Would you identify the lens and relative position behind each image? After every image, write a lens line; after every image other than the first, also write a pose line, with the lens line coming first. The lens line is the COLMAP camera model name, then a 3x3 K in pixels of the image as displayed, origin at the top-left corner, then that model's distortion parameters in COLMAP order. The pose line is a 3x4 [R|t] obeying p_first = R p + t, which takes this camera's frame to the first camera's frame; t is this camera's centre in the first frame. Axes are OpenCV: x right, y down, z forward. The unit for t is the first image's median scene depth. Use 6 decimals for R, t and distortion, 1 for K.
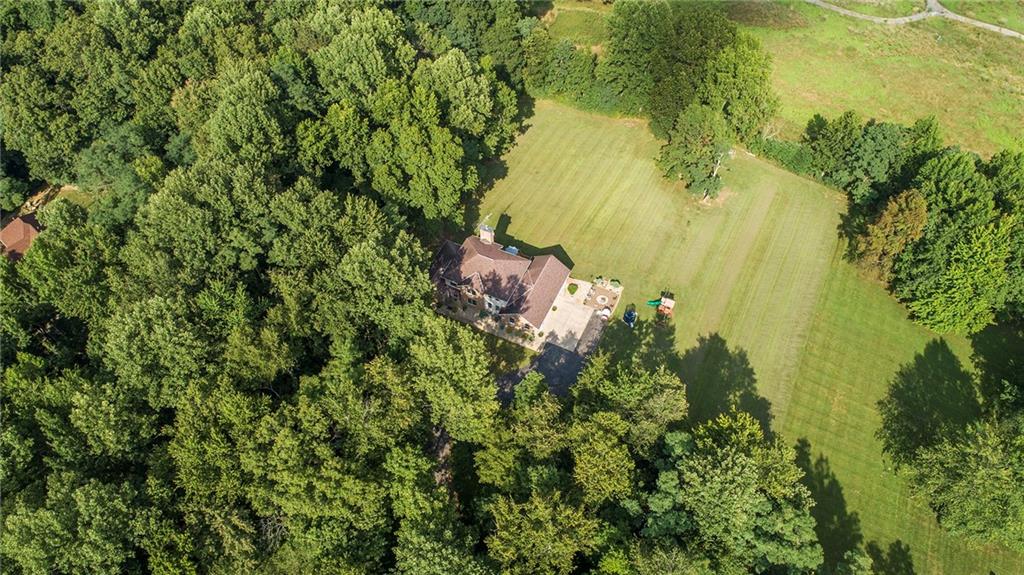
lens RADIAL K [[693.6, 0, 512.0], [0, 693.6, 287.5], [0, 0, 1]] dist [-0.006955, -0.001111]
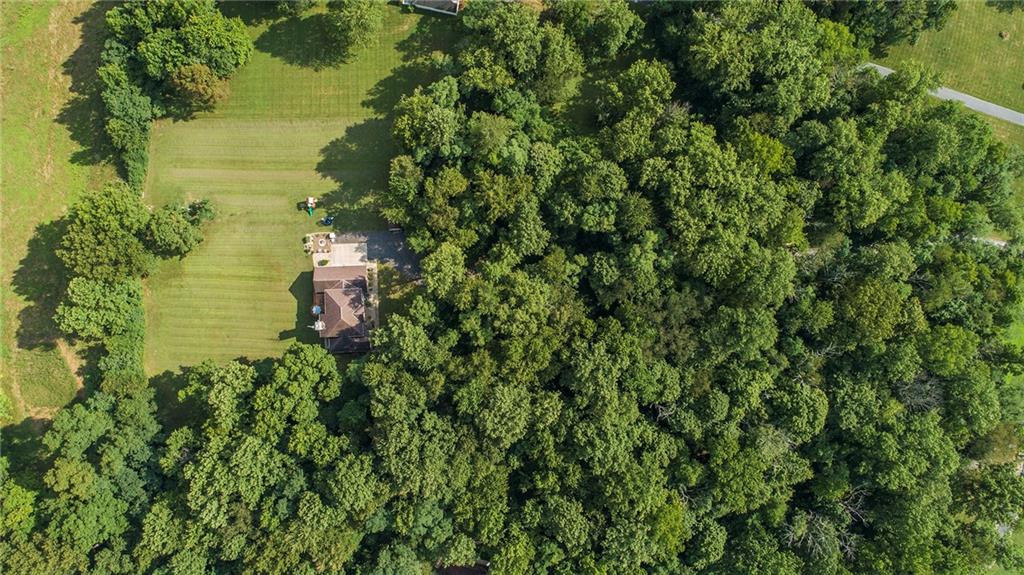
lens RADIAL K [[693.6, 0, 512.0], [0, 693.6, 287.5], [0, 0, 1]] dist [-0.006955, -0.001111]
pose [[-0.457428, -0.889202, 0.008896, -0.173021], [0.712841, -0.360686, 0.601468, -0.678203], [-0.531618, 0.281470, 0.798847, -0.452755]]
